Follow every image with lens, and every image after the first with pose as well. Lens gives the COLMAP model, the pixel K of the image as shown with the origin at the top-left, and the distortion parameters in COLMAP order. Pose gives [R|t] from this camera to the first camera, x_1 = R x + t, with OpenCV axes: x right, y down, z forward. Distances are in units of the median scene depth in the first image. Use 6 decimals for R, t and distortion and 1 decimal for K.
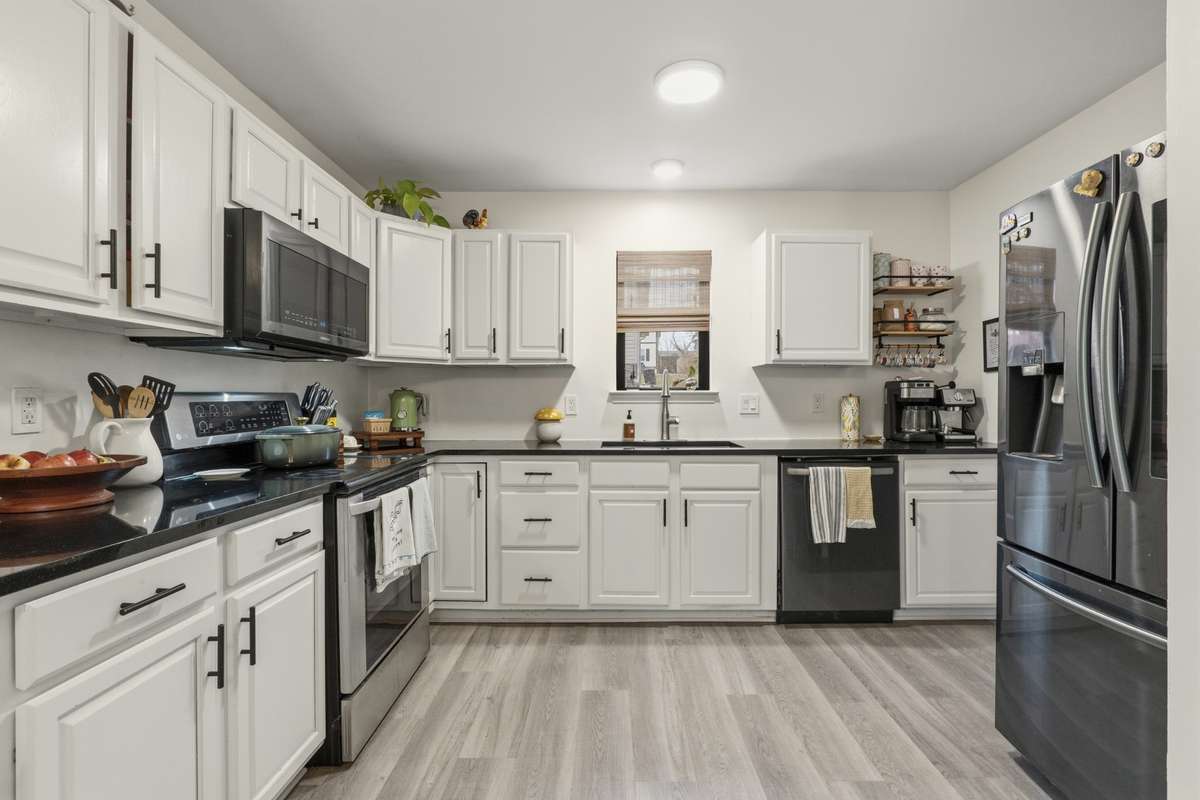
lens RADIAL K [[546.9, 0, 603.7], [0, 546.9, 400.1], [0, 0, 1]] dist [-0.002394, 0.000282]
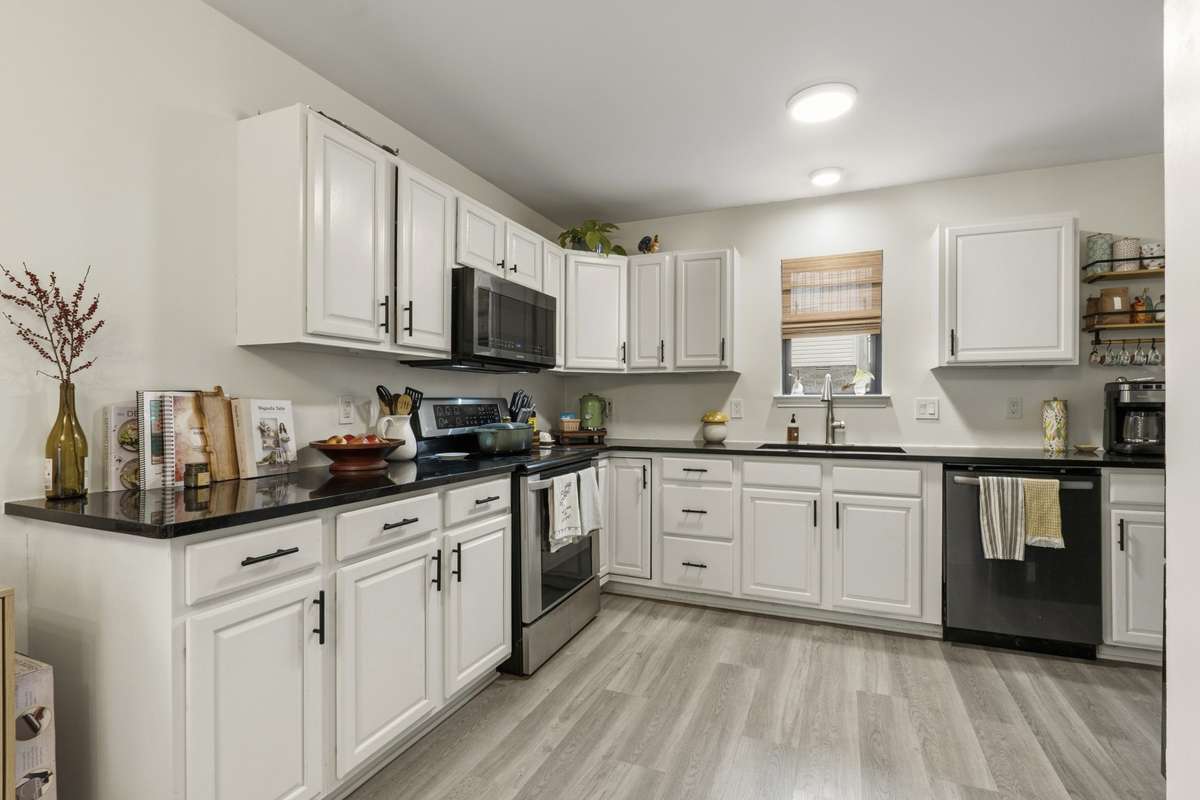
lens RADIAL K [[546.9, 0, 600.0], [0, 546.9, 402.3], [0, 0, 1]] dist [-0.002394, 0.000282]
pose [[0.924203, 0.000860, -0.381900, 0.136186], [-0.002209, 0.999993, -0.003093, 0.000487], [0.381894, 0.003702, 0.924199, -0.111579]]
